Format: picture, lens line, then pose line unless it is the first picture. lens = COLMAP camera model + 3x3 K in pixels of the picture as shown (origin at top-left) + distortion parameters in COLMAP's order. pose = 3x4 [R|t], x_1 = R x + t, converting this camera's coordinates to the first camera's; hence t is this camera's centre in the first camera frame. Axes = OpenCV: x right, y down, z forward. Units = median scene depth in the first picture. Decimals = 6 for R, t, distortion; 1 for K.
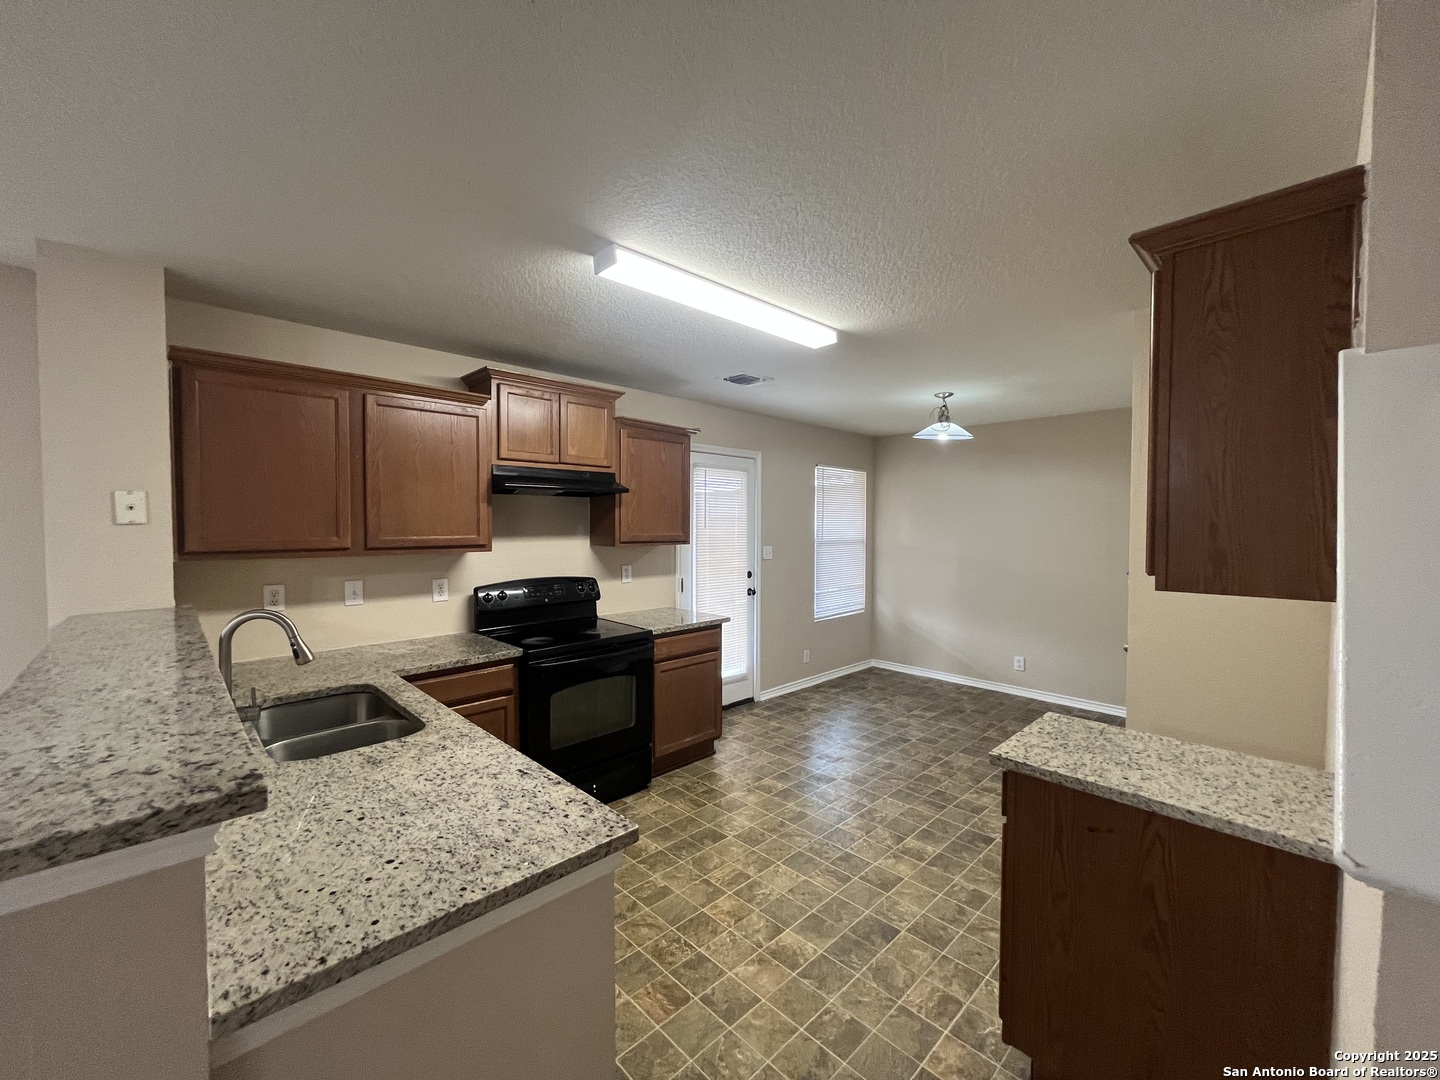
lens RADIAL K [[577.0, 0, 720.0], [0, 577.0, 540.0], [0, 0, 1]] dist [-0.000383, -0.000013]
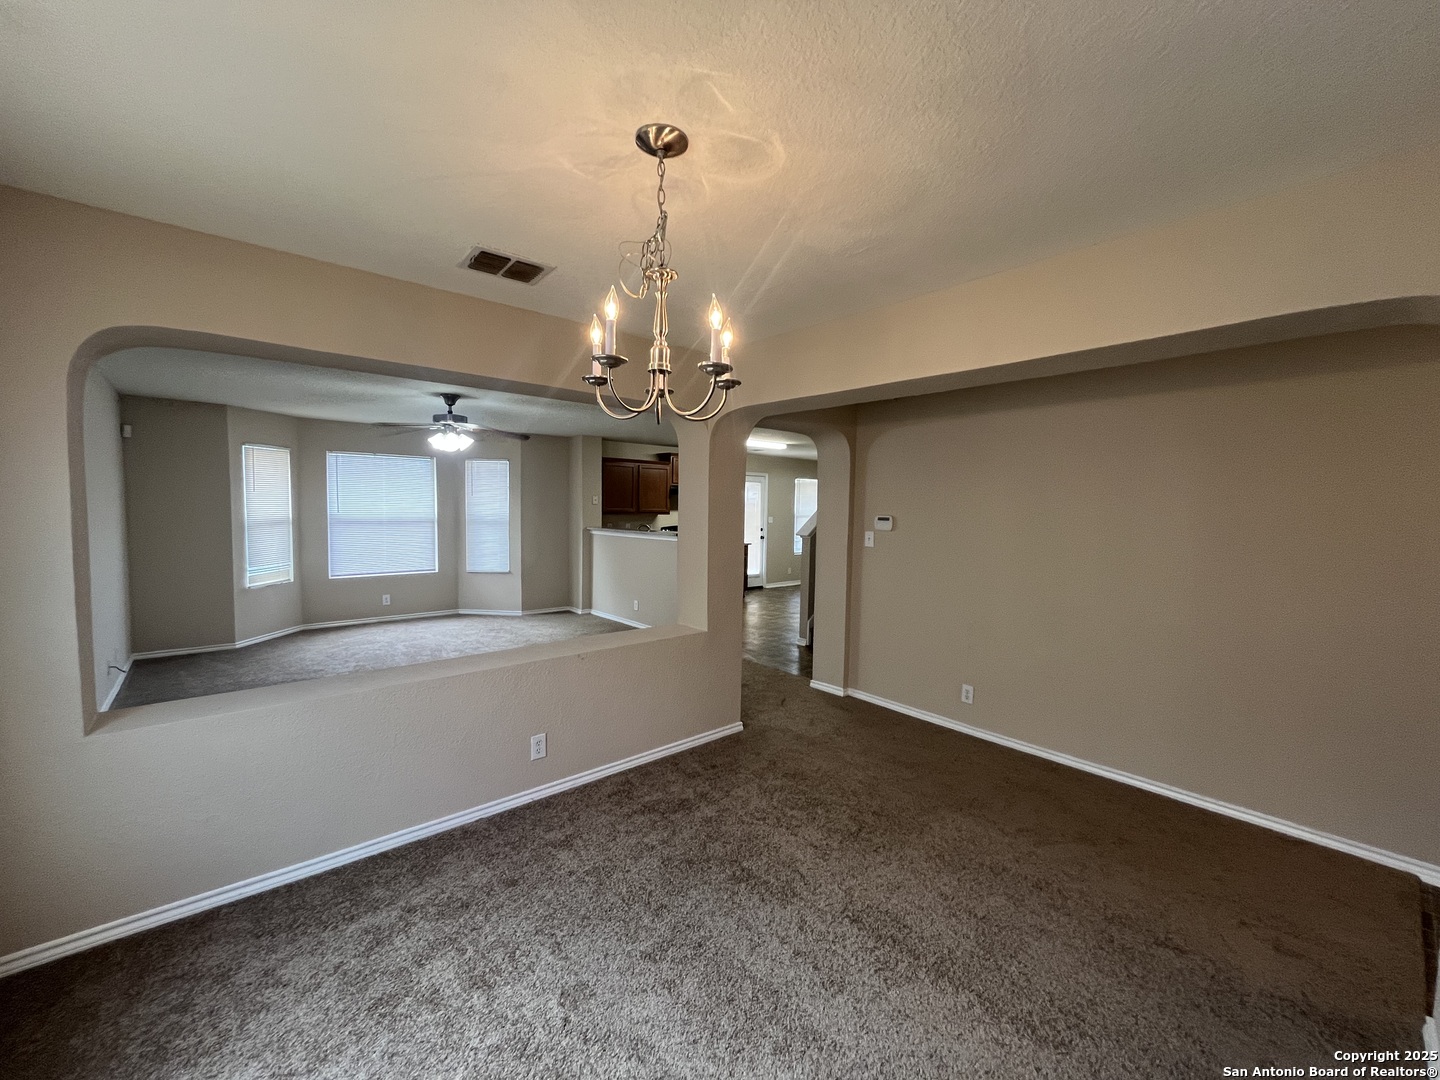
lens RADIAL K [[577.0, 0, 720.0], [0, 577.0, 540.0], [0, 0, 1]] dist [-0.000383, -0.000013]
pose [[0.998552, 0.011828, -0.052477, 0.010670], [-0.010334, 0.999536, 0.028646, 0.045797], [0.052792, -0.028062, 0.998211, -1.436966]]
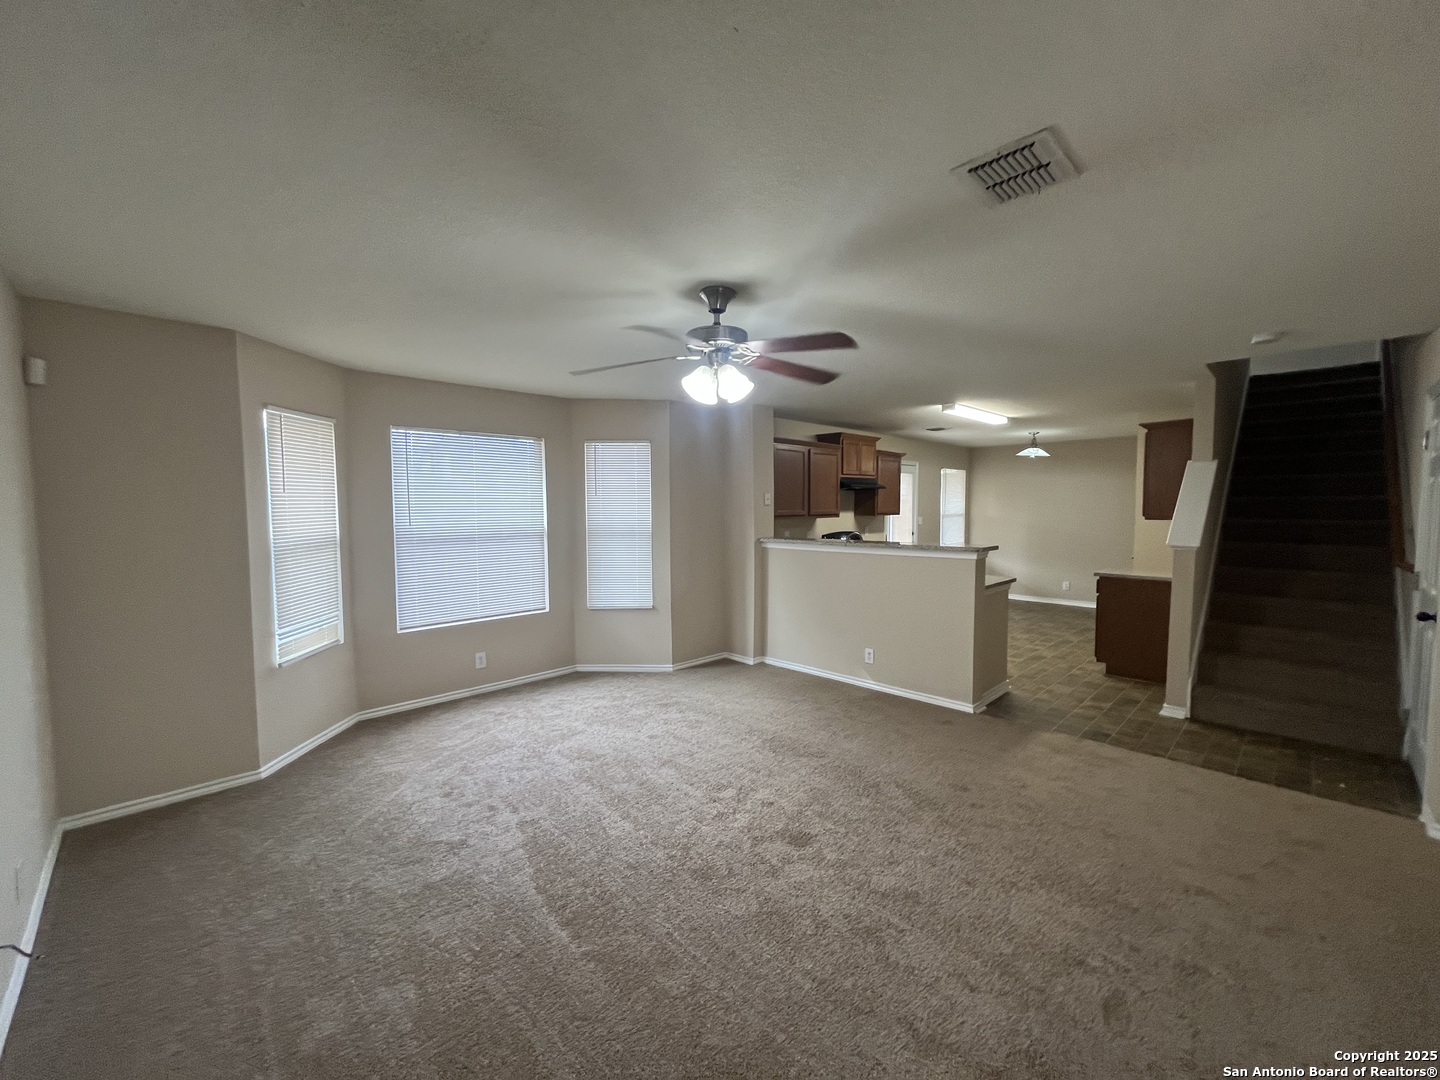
lens RADIAL K [[577.0, 0, 720.0], [0, 577.0, 540.0], [0, 0, 1]] dist [-0.000383, -0.000013]
pose [[0.999929, -0.011215, 0.004129, -0.634637], [0.011089, 0.999509, 0.029299, 0.026975], [-0.004455, -0.029251, 0.999562, -0.858292]]
